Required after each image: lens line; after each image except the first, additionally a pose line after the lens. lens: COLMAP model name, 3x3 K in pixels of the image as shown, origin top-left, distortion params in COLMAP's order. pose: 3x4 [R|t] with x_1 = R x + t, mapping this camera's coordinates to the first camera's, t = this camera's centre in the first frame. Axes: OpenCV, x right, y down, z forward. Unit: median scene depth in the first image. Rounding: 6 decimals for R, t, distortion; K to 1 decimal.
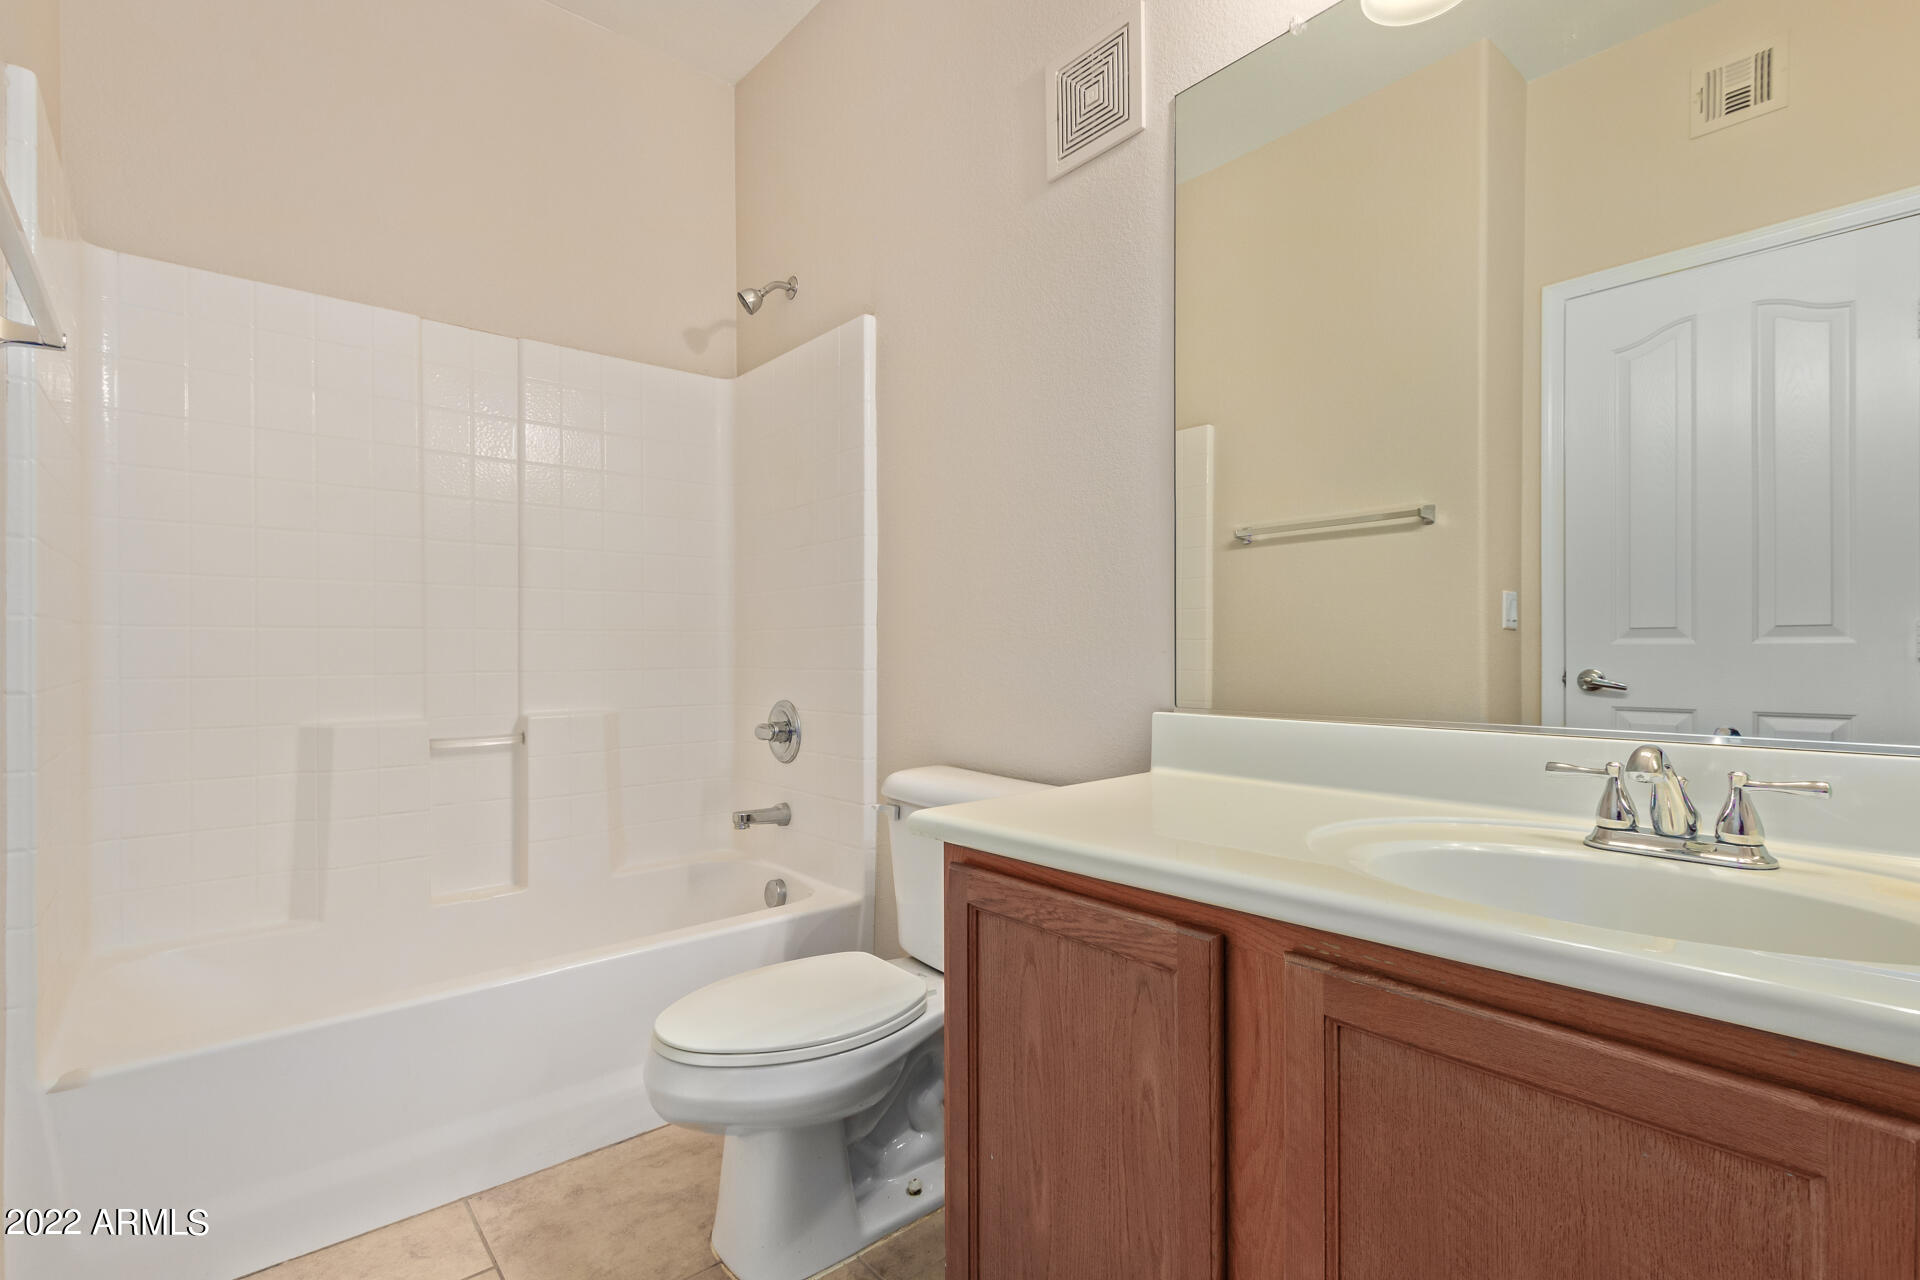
lens RADIAL K [[883.9, 0, 955.8], [0, 883.9, 643.7], [0, 0, 1]] dist [0.008608, -0.004066]
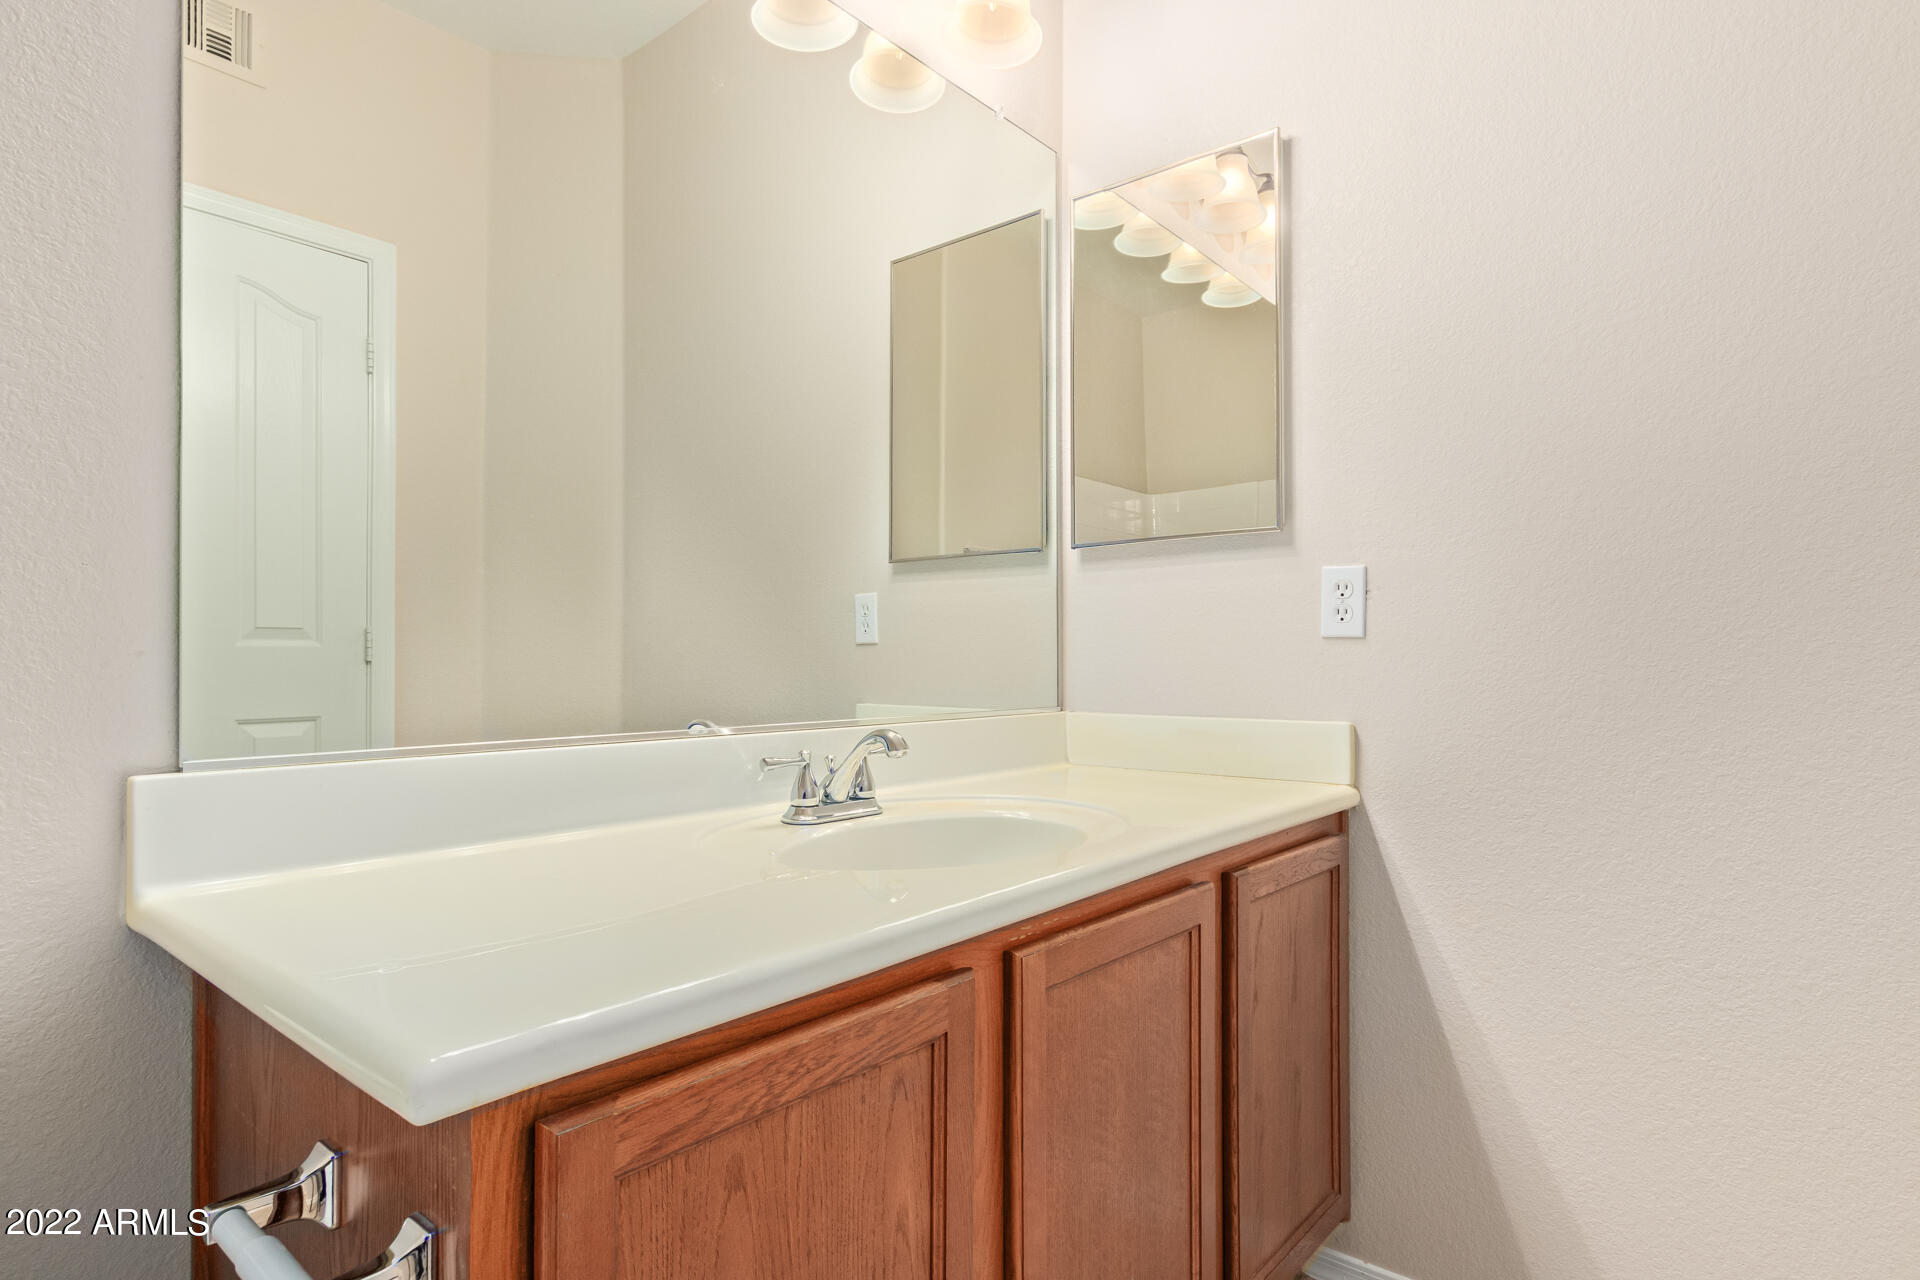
lens RADIAL K [[1012.1, 0, 957.2], [0, 1012.1, 653.8], [0, 0, 1]] dist [0.002068, -0.000940]
pose [[-0.155898, 0.006637, 0.987751, -0.624972], [-0.013667, 0.999867, -0.008875, 0.015537], [-0.987679, -0.014883, -0.155786, 1.018754]]
